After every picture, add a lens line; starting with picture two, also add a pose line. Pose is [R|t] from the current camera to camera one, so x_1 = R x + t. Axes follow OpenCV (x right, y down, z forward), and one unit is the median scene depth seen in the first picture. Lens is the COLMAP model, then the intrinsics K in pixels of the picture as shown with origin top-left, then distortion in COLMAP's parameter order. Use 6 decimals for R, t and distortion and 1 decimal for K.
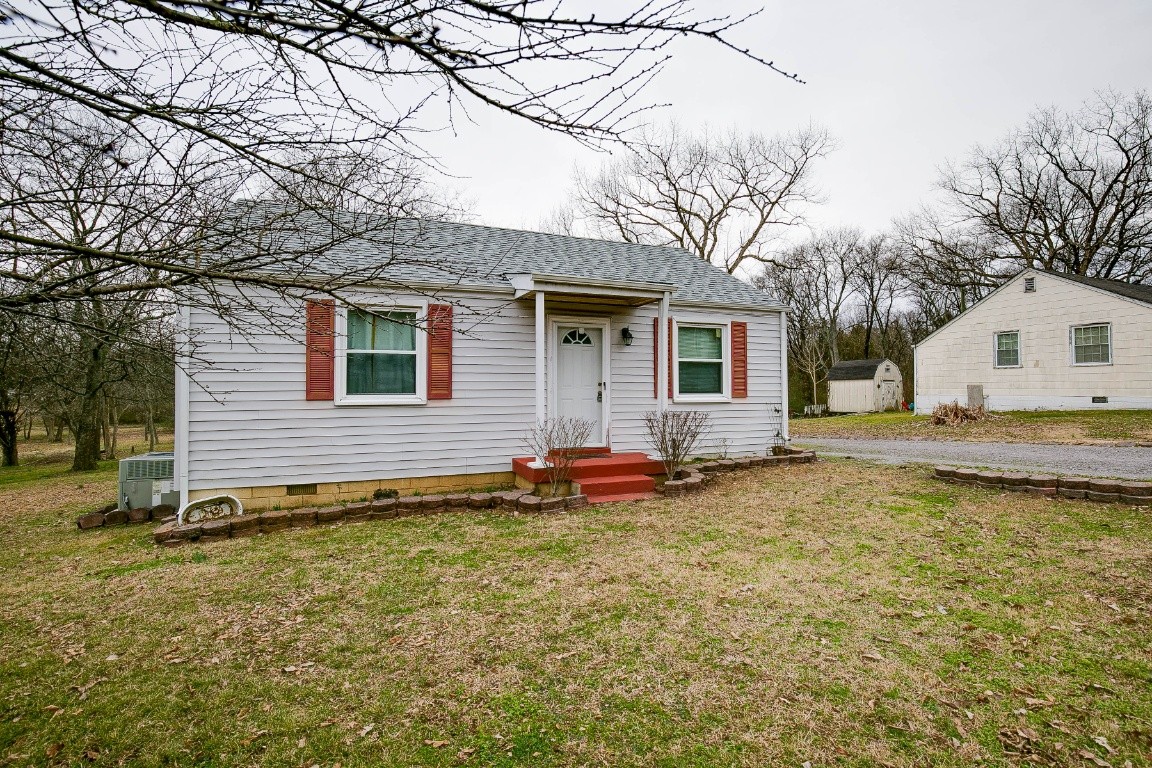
lens RADIAL K [[555.8, 0, 545.7], [0, 555.8, 364.2], [0, 0, 1]] dist [-0.025688, -0.000049]
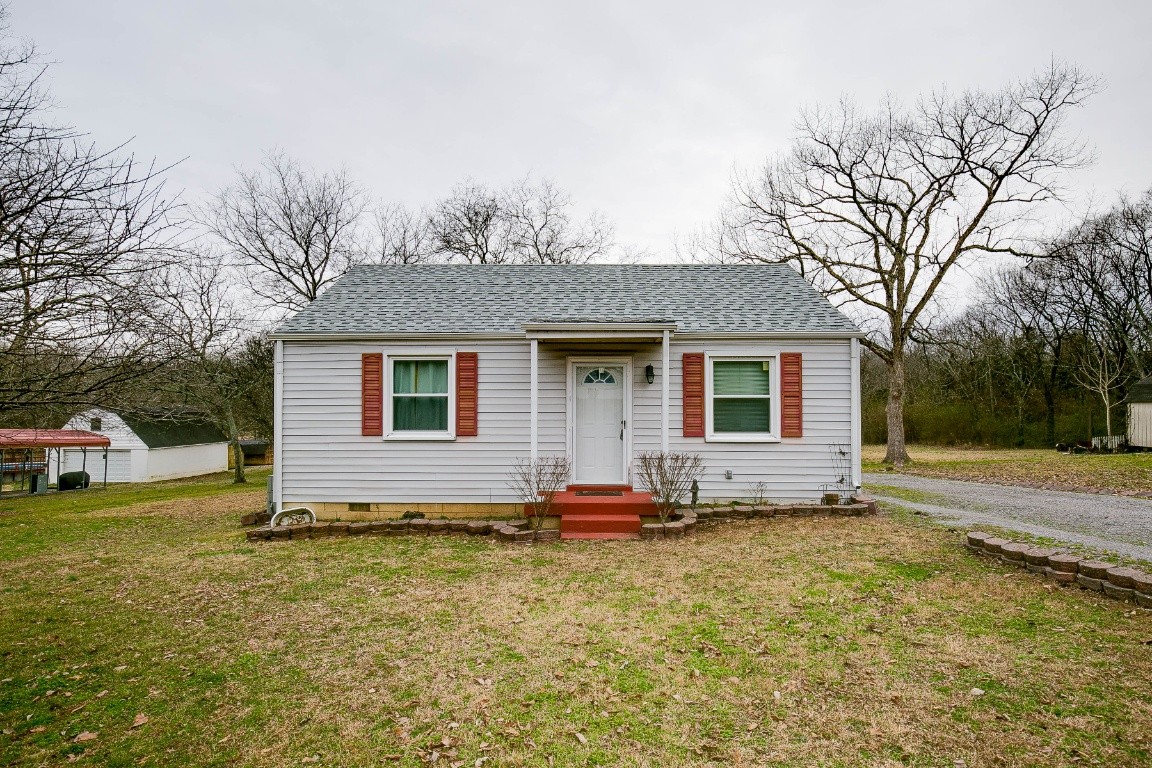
lens RADIAL K [[590.2, 0, 534.4], [0, 590.2, 384.7], [0, 0, 1]] dist [-0.020578, 0.000025]
pose [[0.913221, -0.015373, -0.407175, 0.425335], [0.018114, 0.999832, 0.002878, -0.041899], [0.407063, -0.010004, 0.913345, -0.046259]]
